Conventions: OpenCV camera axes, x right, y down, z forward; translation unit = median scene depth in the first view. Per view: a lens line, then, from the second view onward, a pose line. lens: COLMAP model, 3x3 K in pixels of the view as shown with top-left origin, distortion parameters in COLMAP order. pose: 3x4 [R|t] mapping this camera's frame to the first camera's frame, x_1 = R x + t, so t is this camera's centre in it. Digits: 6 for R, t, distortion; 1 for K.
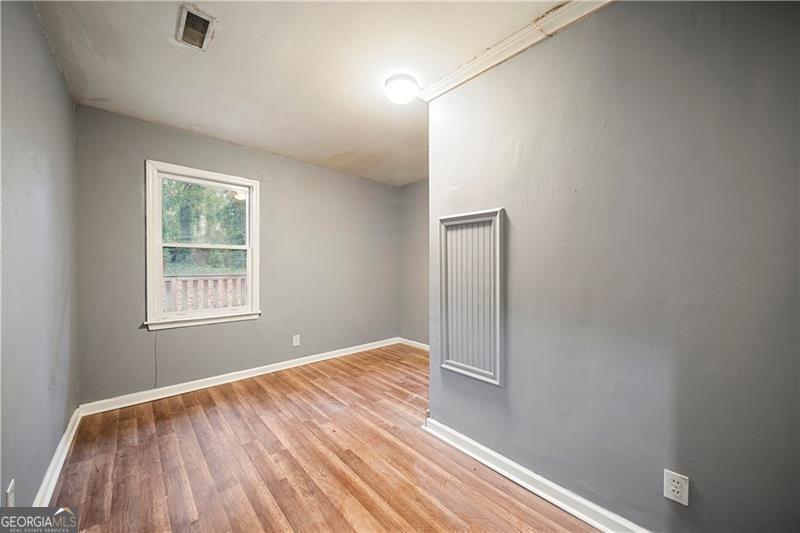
lens RADIAL K [[297.4, 0, 403.2], [0, 297.4, 268.8], [0, 0, 1]] dist [0.000556, 0.000034]
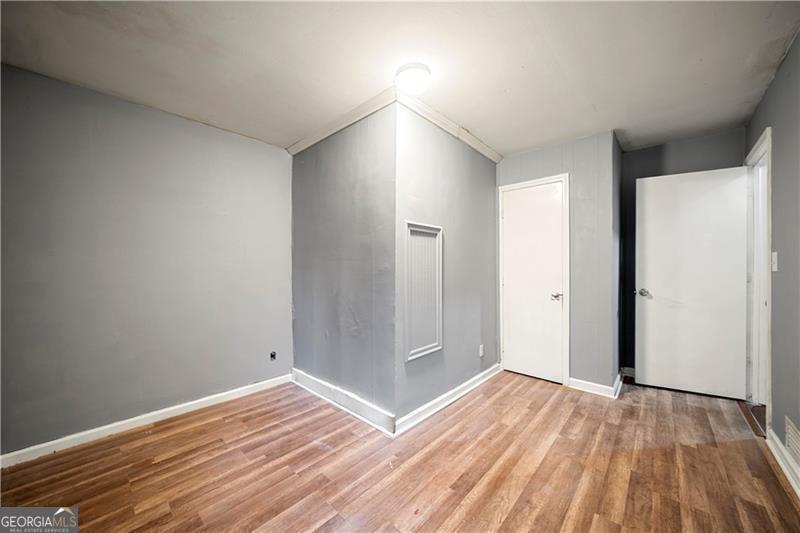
lens RADIAL K [[287.5, 0, 400.0], [0, 287.5, 266.5], [0, 0, 1]] dist [0.000443, 0.000074]
pose [[-0.086239, 0.001498, 0.996273, -0.931436], [0.010113, 0.999949, -0.000628, -0.010217], [-0.996223, 0.010021, -0.086250, 1.153238]]
